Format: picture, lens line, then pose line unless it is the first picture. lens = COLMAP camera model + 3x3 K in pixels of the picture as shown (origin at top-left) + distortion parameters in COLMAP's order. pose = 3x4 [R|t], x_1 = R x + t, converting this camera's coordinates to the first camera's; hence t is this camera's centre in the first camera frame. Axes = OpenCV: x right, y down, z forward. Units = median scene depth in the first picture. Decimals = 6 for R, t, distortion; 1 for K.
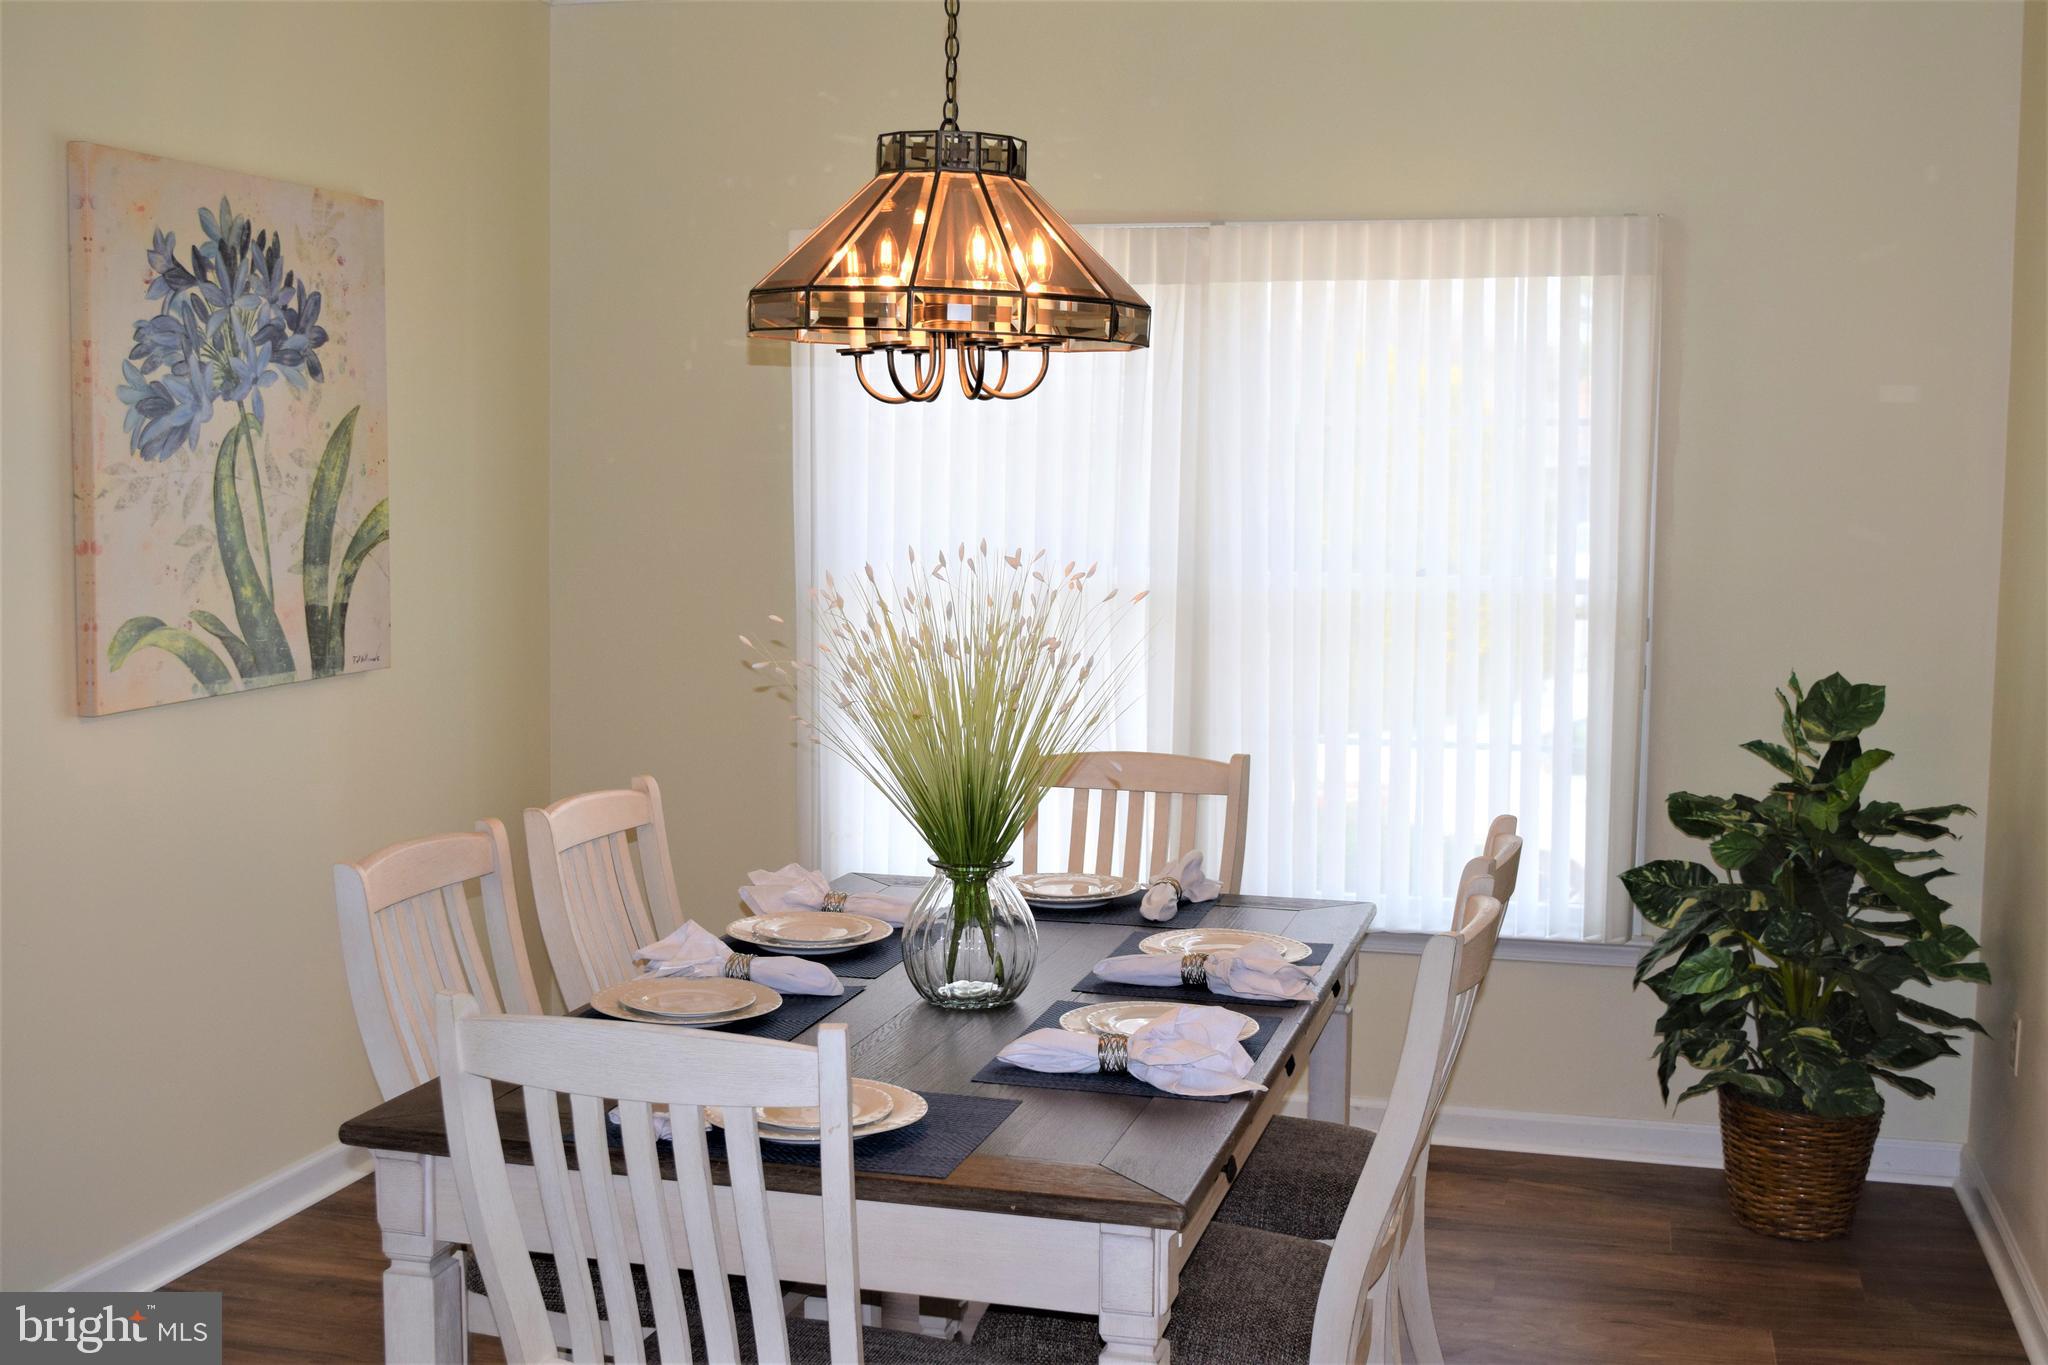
lens RADIAL K [[2324.7, 0, 1024.0], [0, 2324.7, 682.5], [0, 0, 1]] dist [-0.015717, -0.003569]
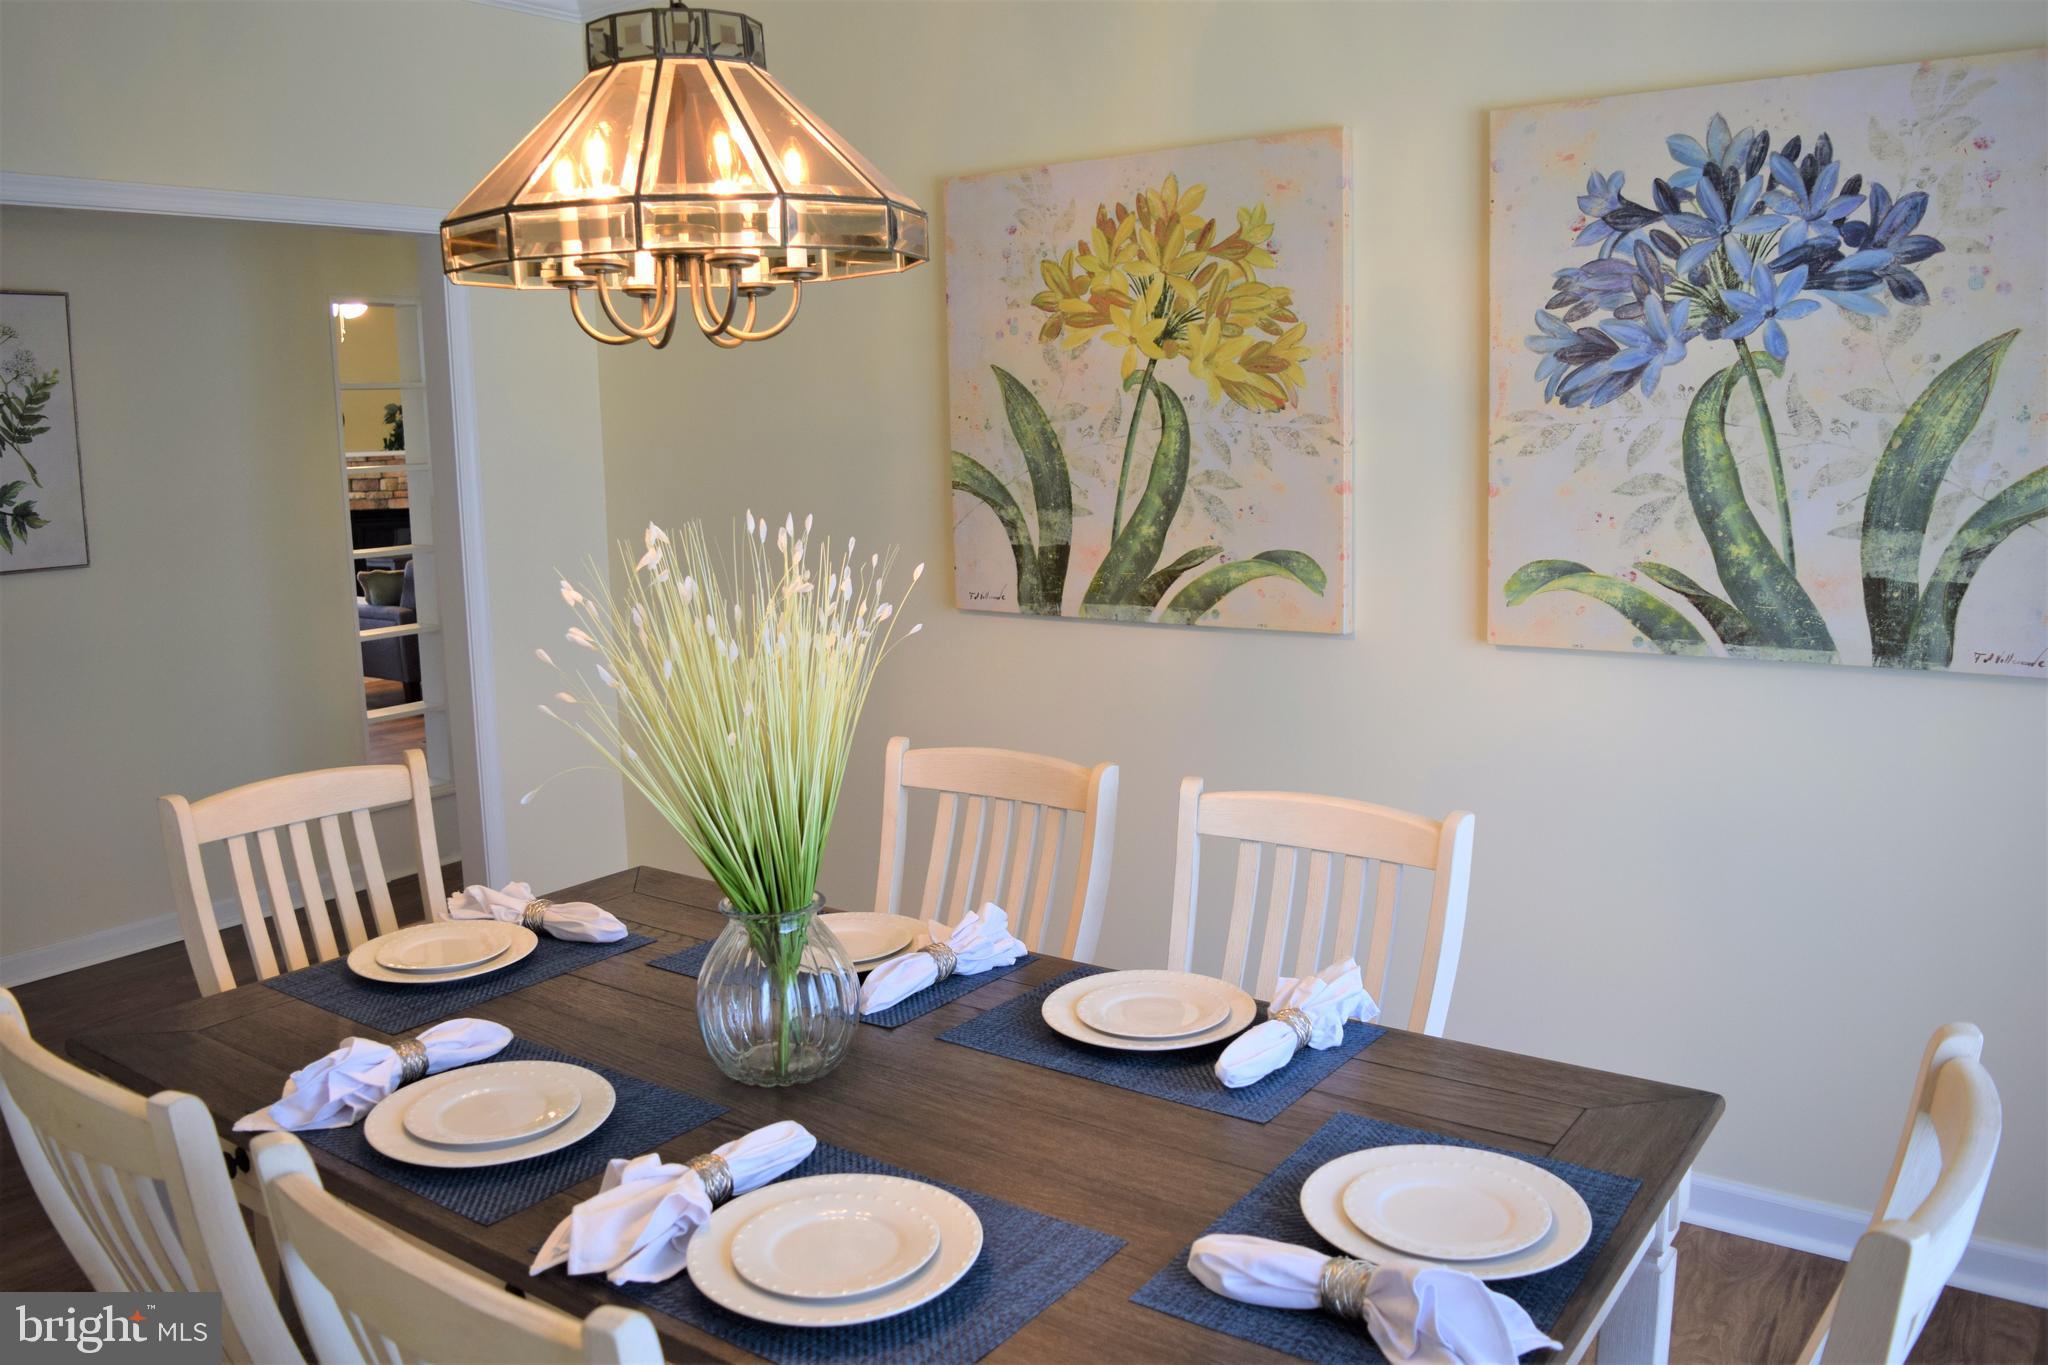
lens RADIAL K [[1693.8, 0, 1024.0], [0, 1693.8, 682.5], [0, 0, 1]] dist [-0.058854, -0.001767]
pose [[-0.357407, 0.143877, -0.922800, 0.378900], [-0.071662, 0.980925, 0.180694, -0.087348], [0.931195, 0.130711, -0.340279, 0.975974]]
